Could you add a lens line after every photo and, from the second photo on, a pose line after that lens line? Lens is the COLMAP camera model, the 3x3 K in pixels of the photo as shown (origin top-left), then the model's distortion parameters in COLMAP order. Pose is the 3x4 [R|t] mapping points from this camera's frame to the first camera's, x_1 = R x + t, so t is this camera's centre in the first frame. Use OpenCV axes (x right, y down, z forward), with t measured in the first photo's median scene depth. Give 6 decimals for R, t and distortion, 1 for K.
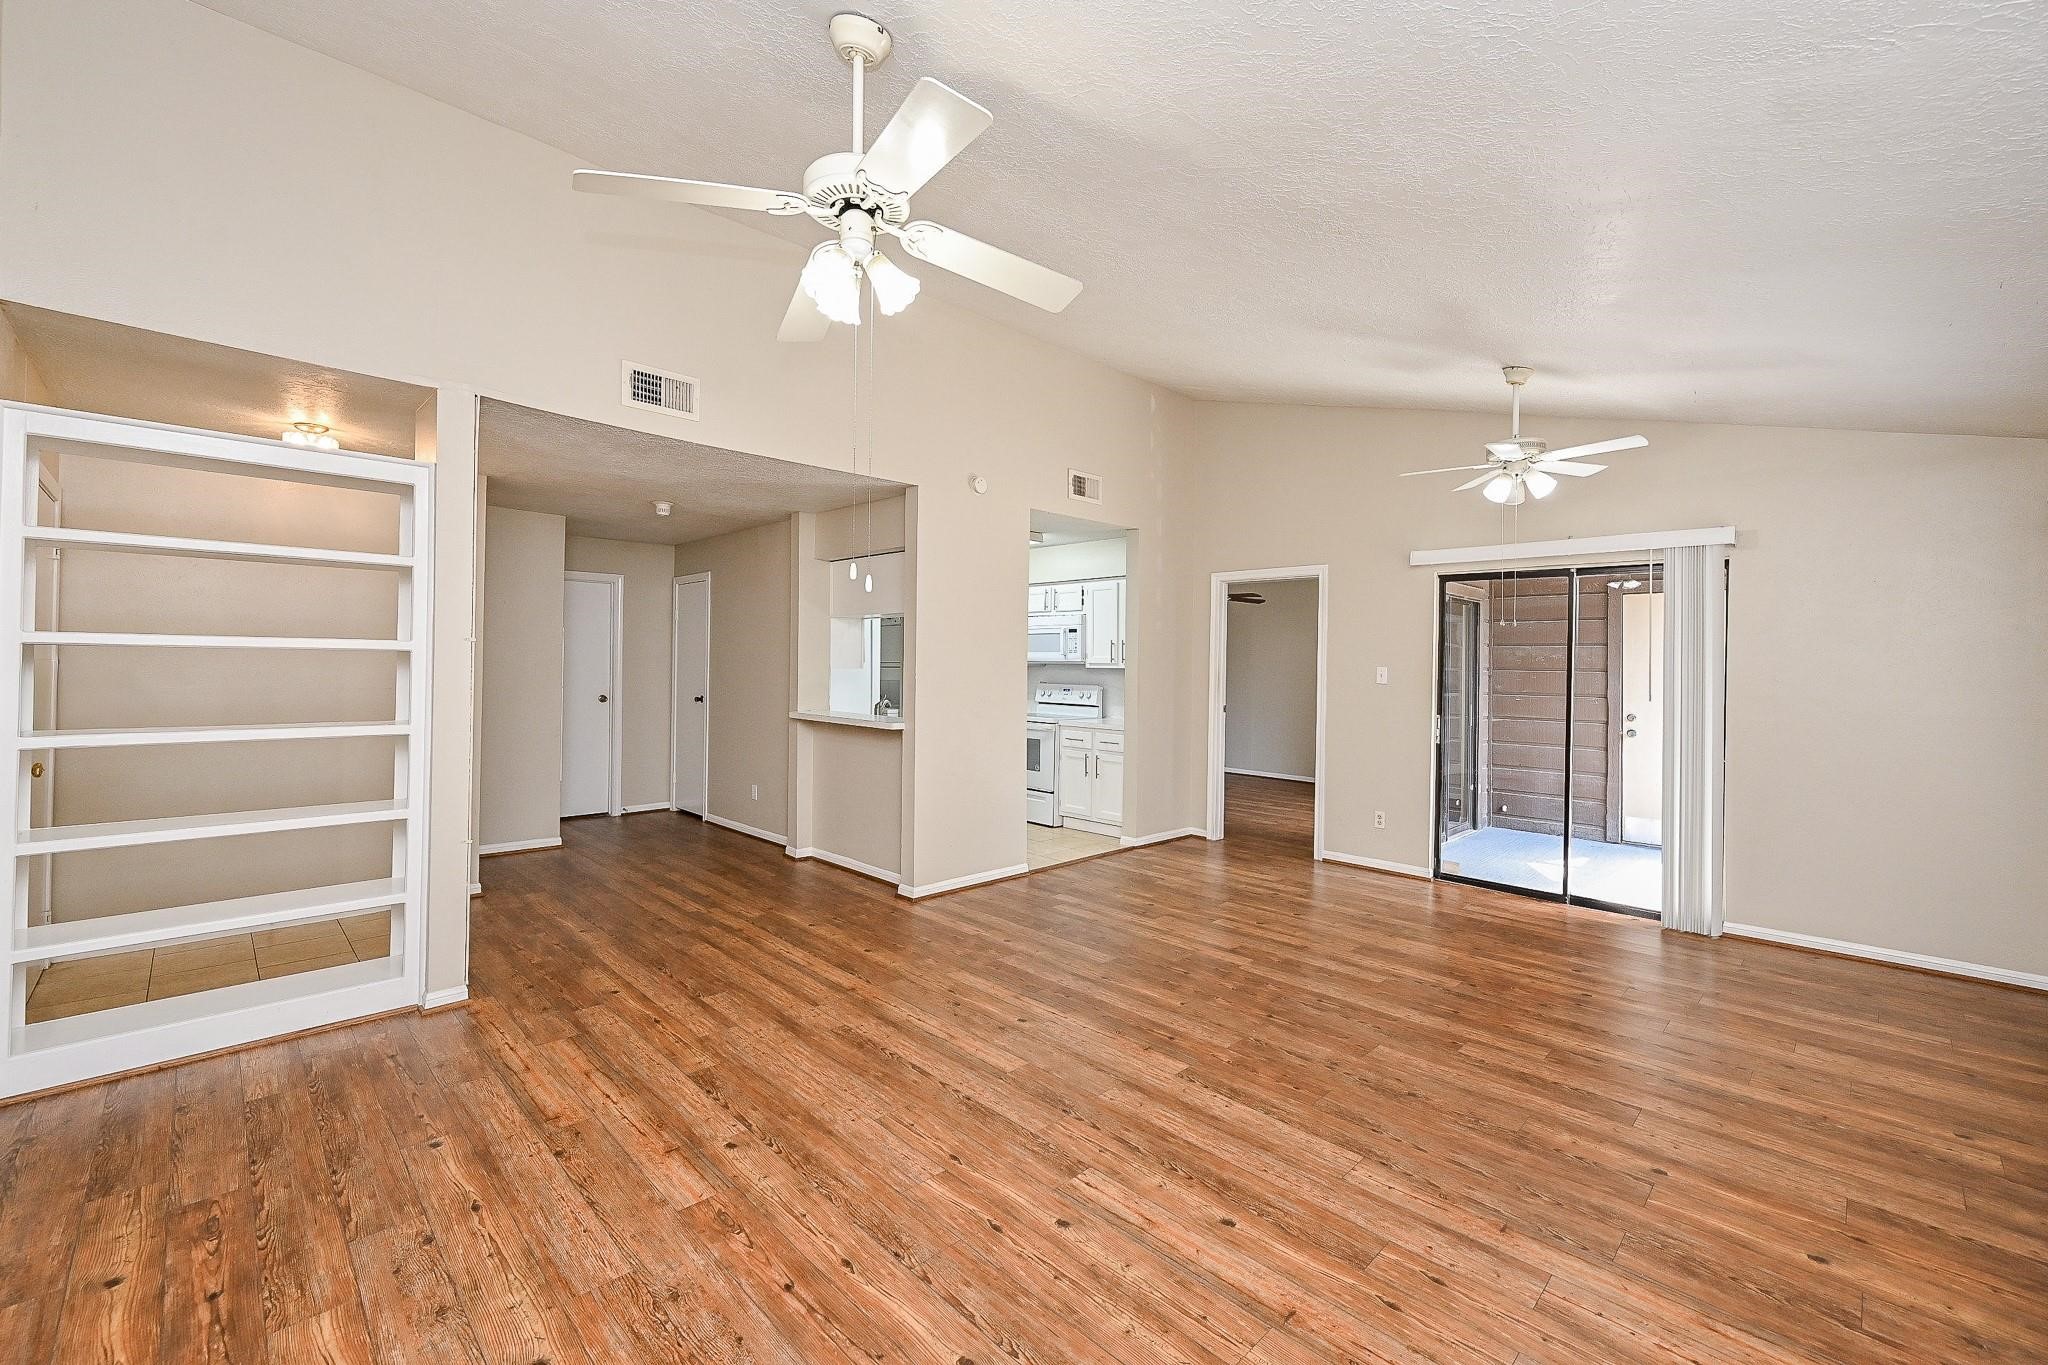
lens RADIAL K [[829.1, 0, 1023.1], [0, 829.1, 666.5], [0, 0, 1]] dist [-0.003731, 0.000620]
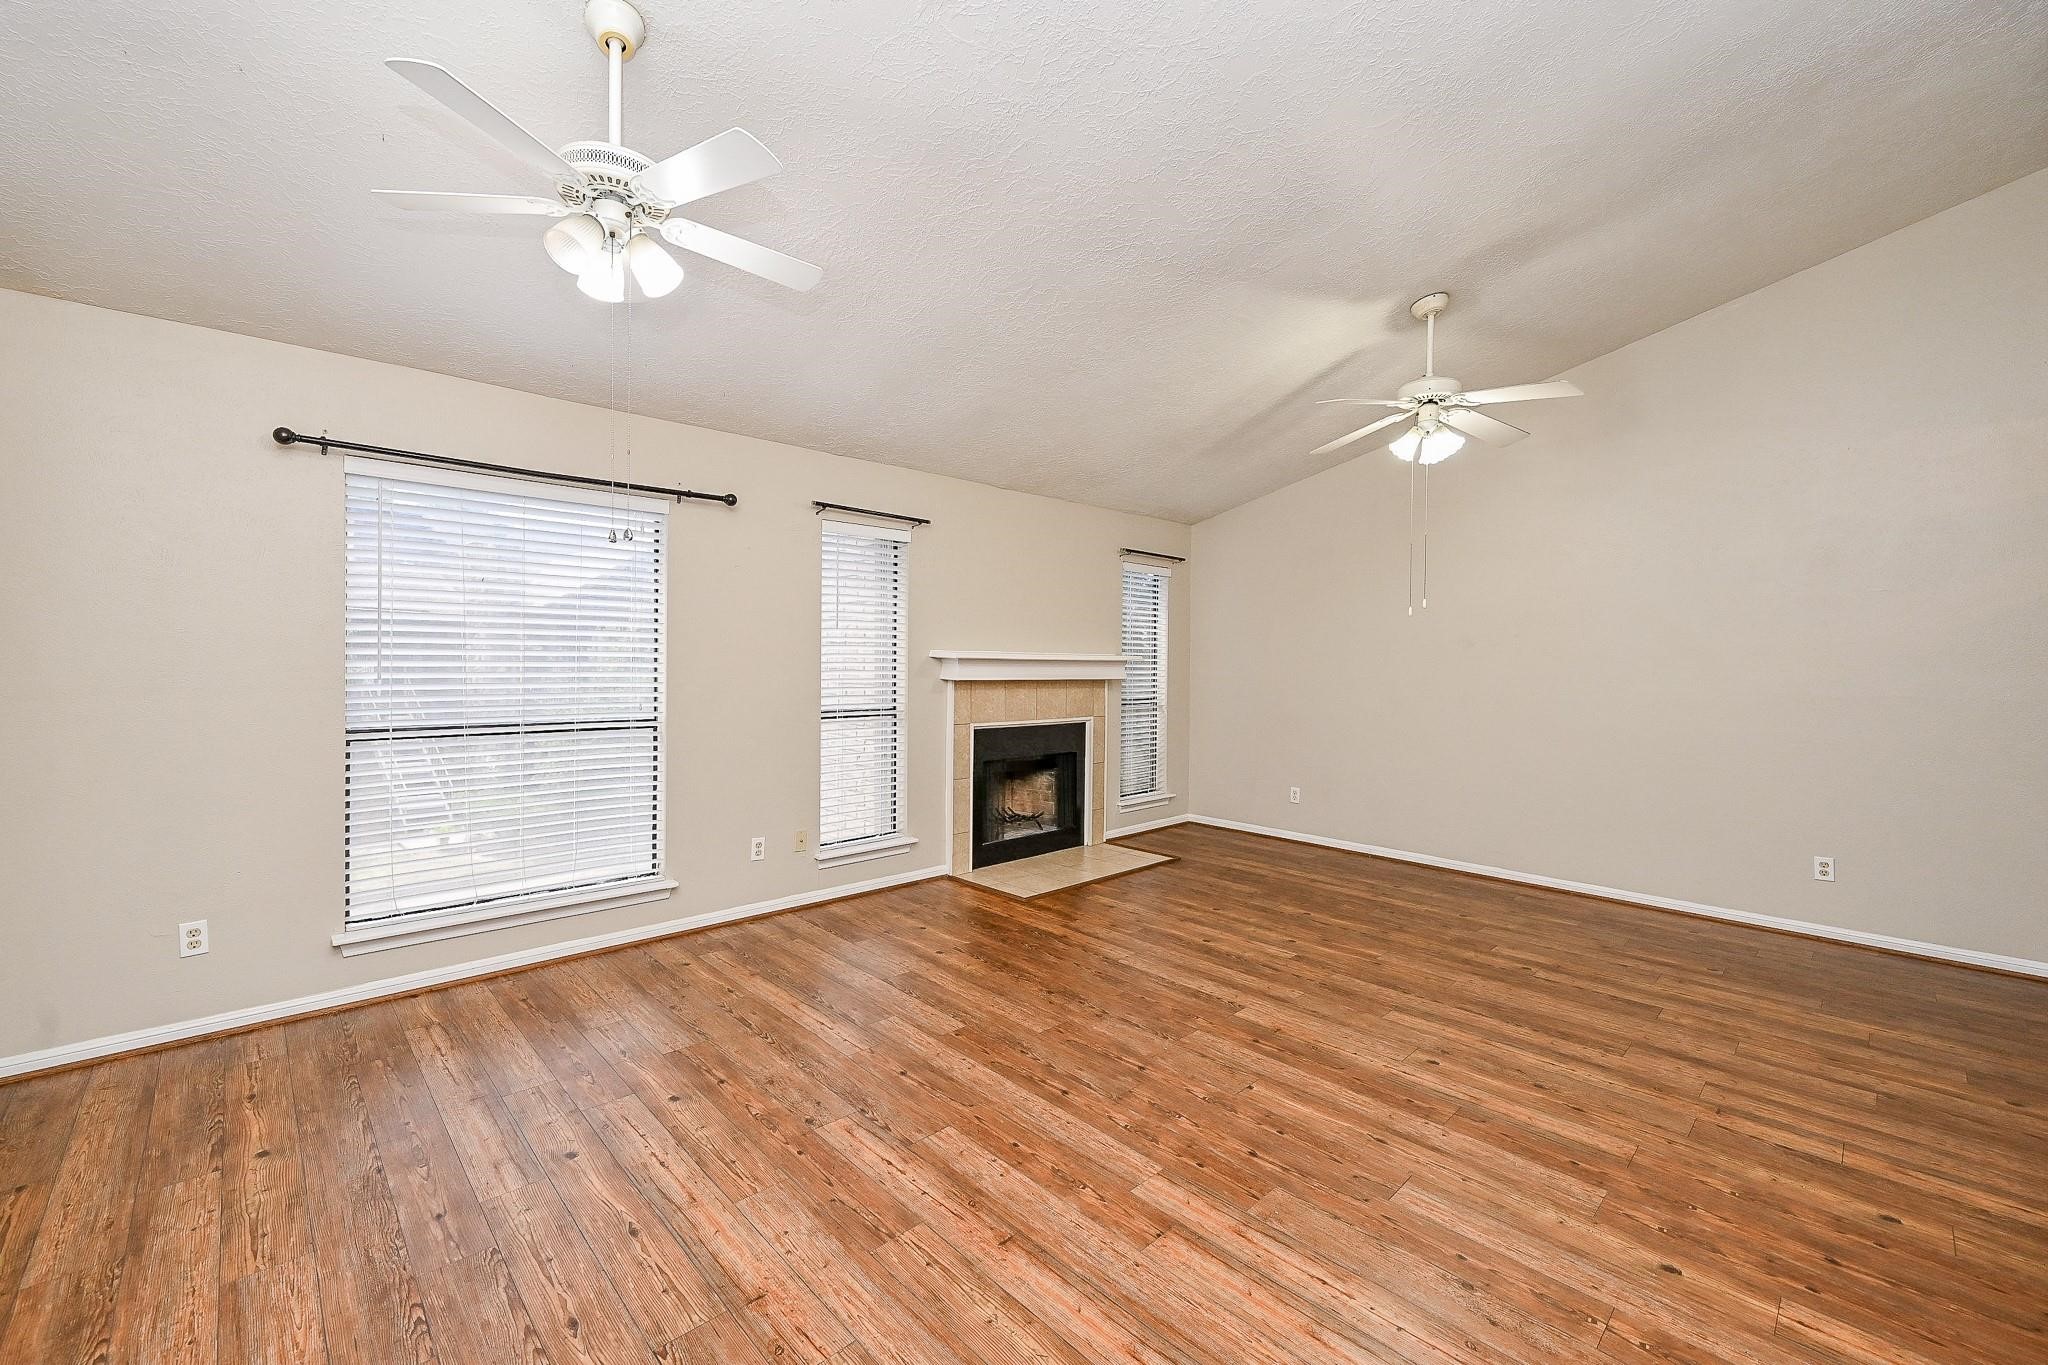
lens RADIAL K [[829.1, 0, 1021.9], [0, 829.1, 673.4], [0, 0, 1]] dist [-0.003731, 0.000620]
pose [[-0.999571, -0.027147, 0.010997, 0.442188], [-0.026931, 0.999450, 0.019358, 0.017907], [-0.011517, 0.019054, -0.999752, 1.919901]]
